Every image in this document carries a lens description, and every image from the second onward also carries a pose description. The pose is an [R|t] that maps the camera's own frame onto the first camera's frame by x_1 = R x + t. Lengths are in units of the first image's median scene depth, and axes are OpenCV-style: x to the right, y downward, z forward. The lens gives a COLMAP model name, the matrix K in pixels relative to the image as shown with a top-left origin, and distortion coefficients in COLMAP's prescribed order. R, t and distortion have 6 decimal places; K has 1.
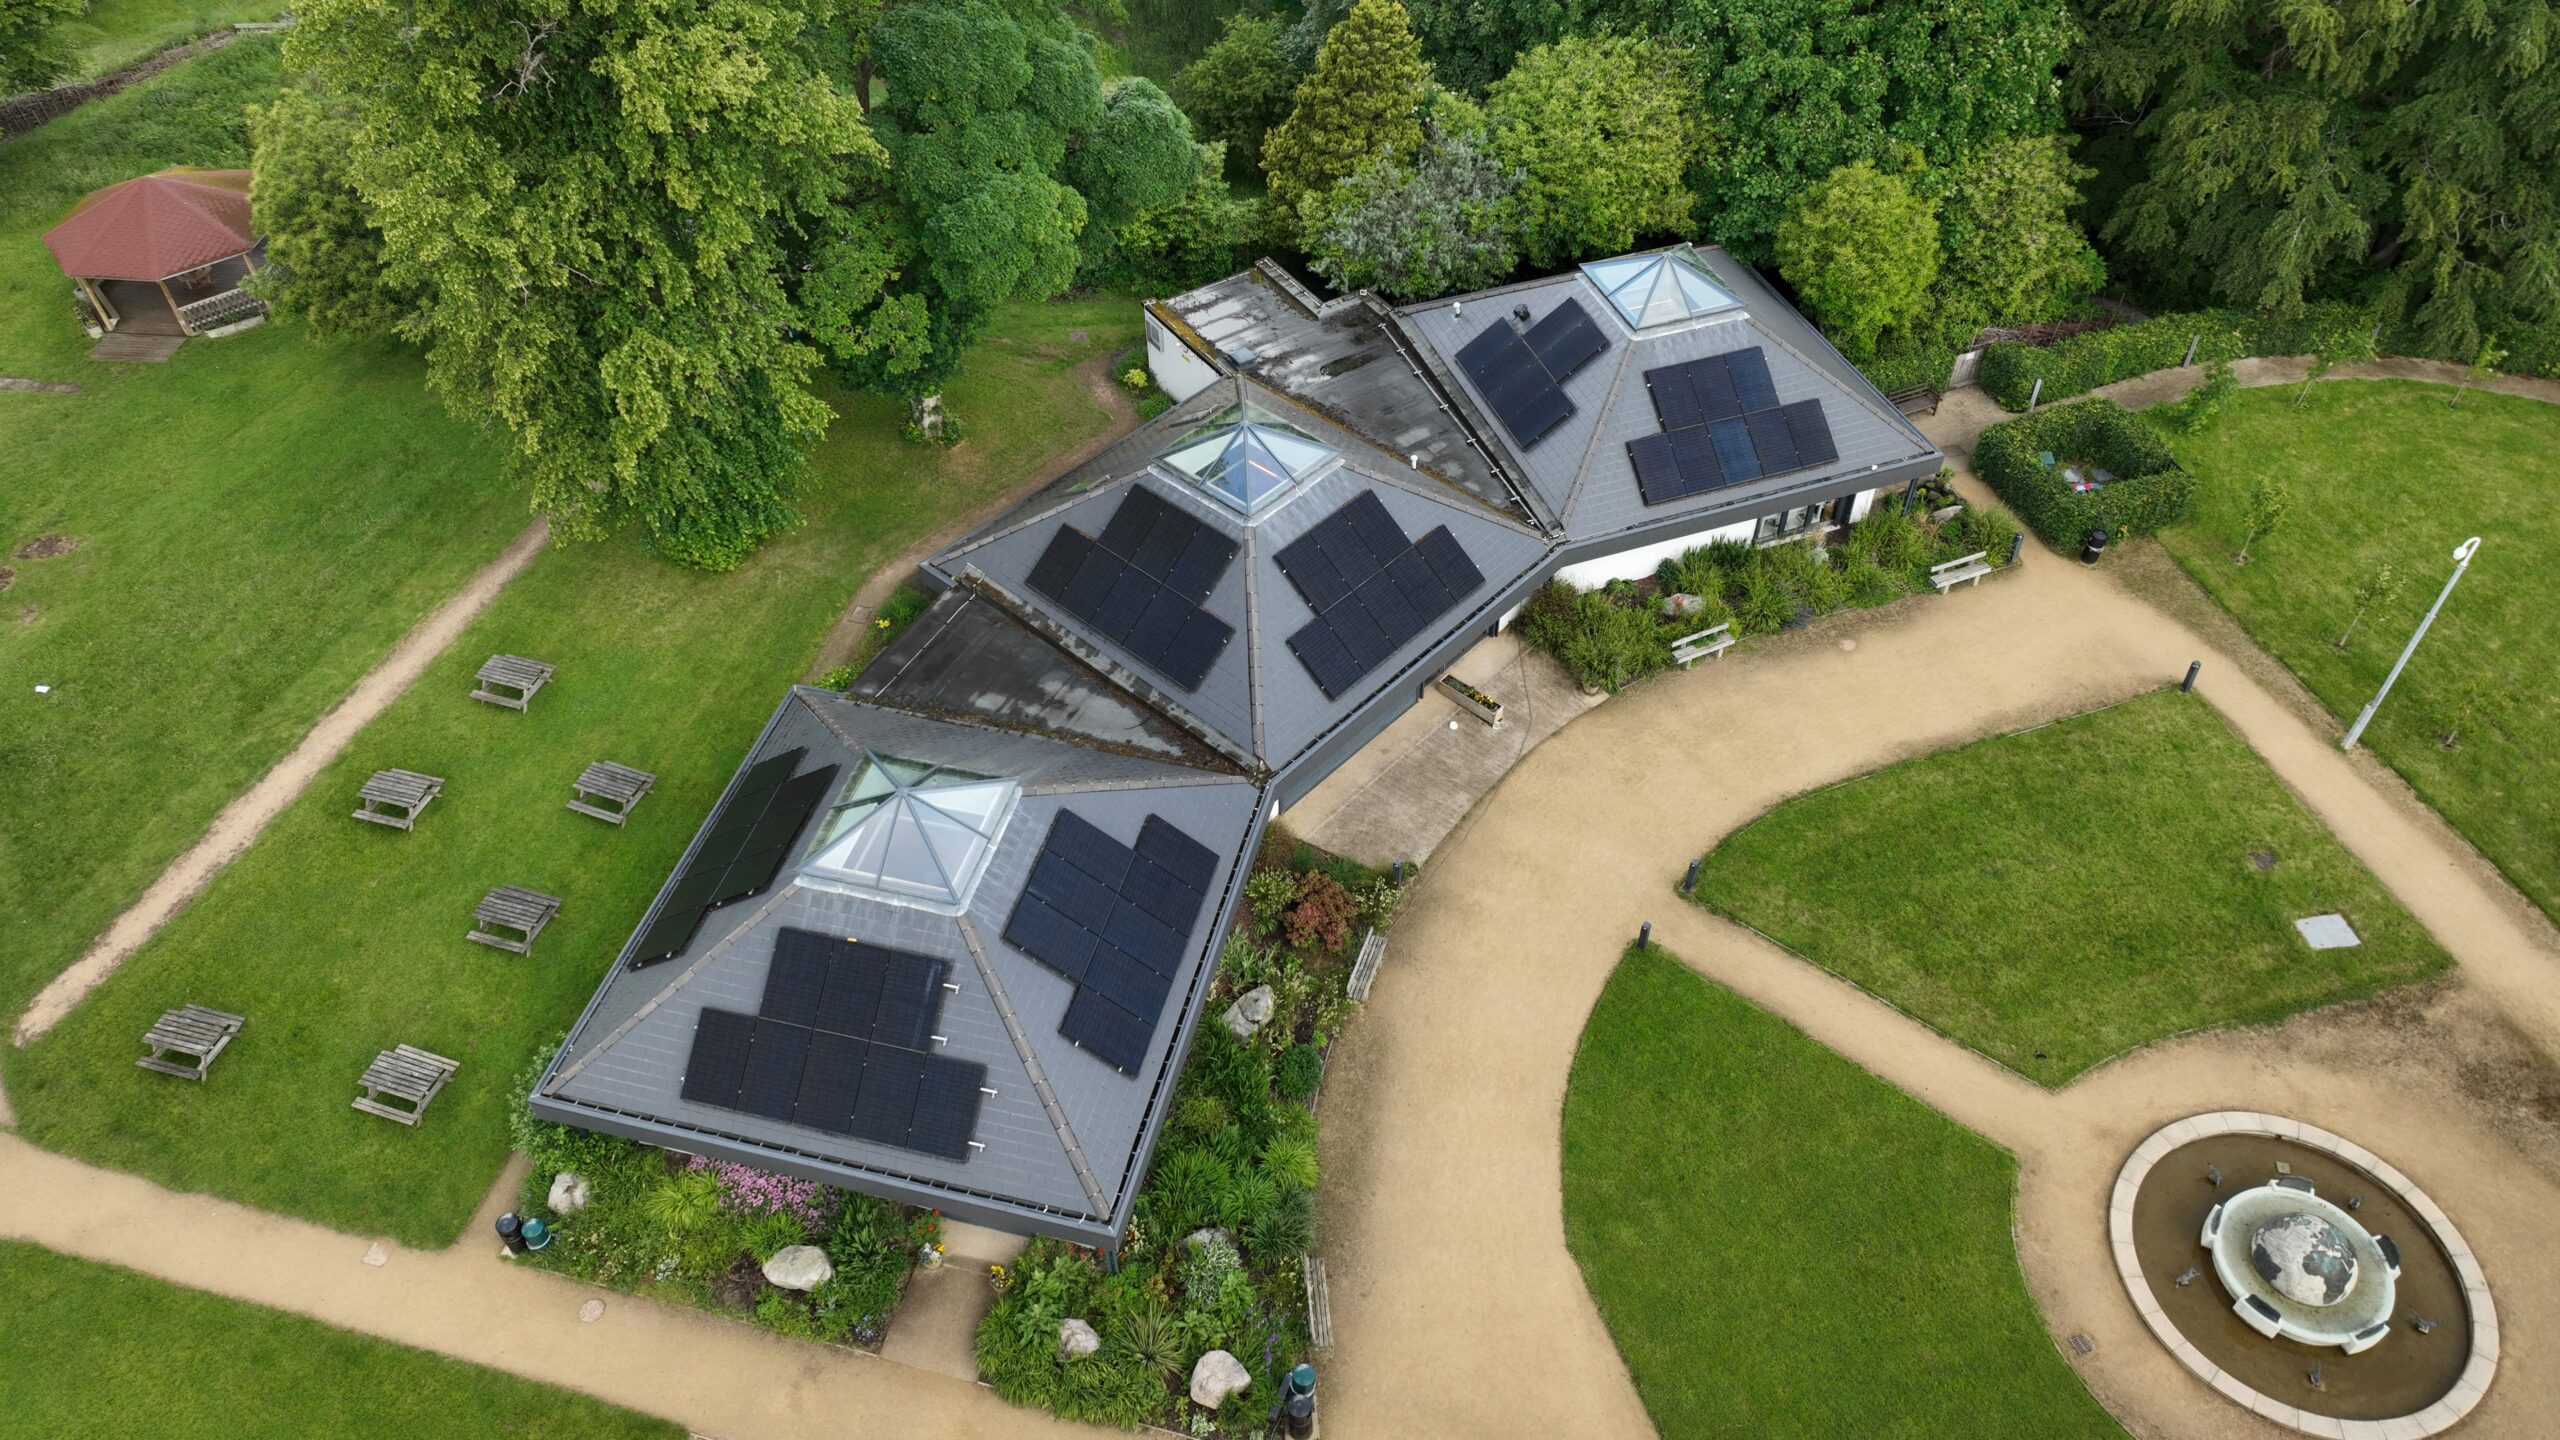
lens RADIAL K [[1823.0, 0, 1281.0], [0, 1823.0, 722.4], [0, 0, 1]] dist [0.002285, 0.005207]
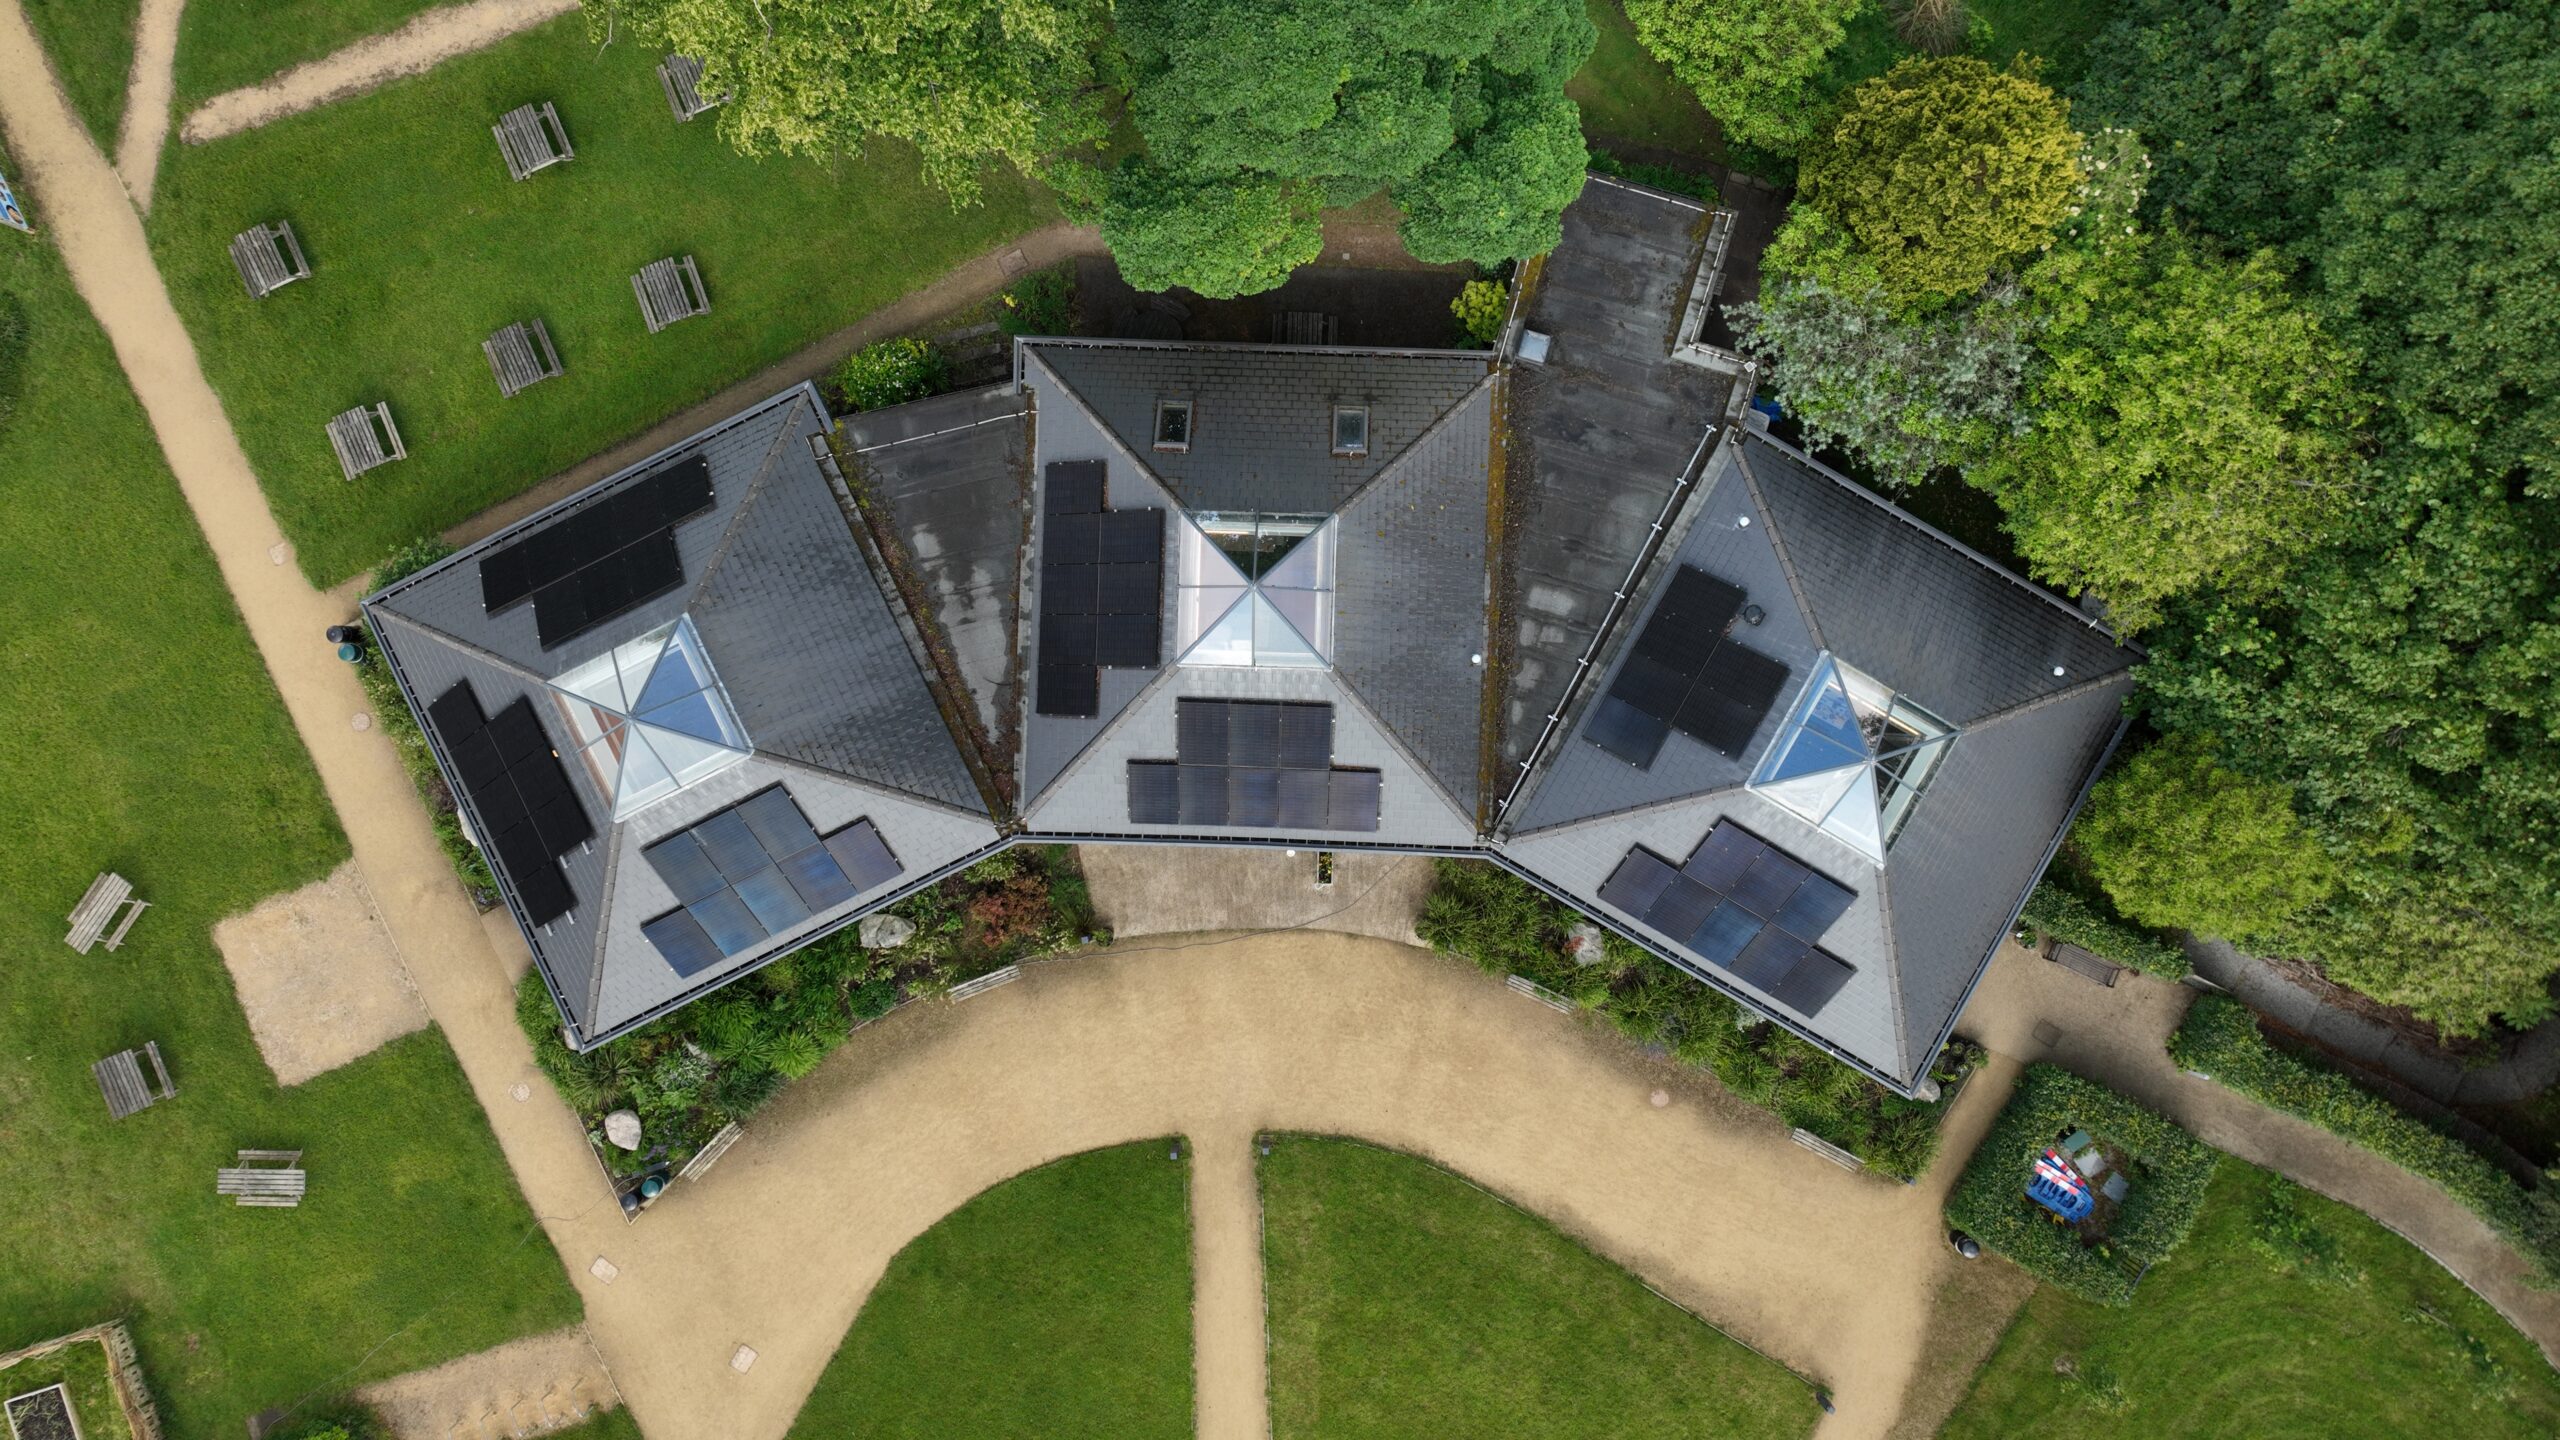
lens RADIAL K [[1823.0, 0, 1277.8], [0, 1823.0, 721.4], [0, 0, 1]] dist [0.002285, 0.005207]
pose [[0.648166, 0.761497, 0.001787, 0.037258], [-0.530098, 0.449517, 0.718979, -0.799219], [0.546697, -0.466965, 0.695030, 0.373129]]
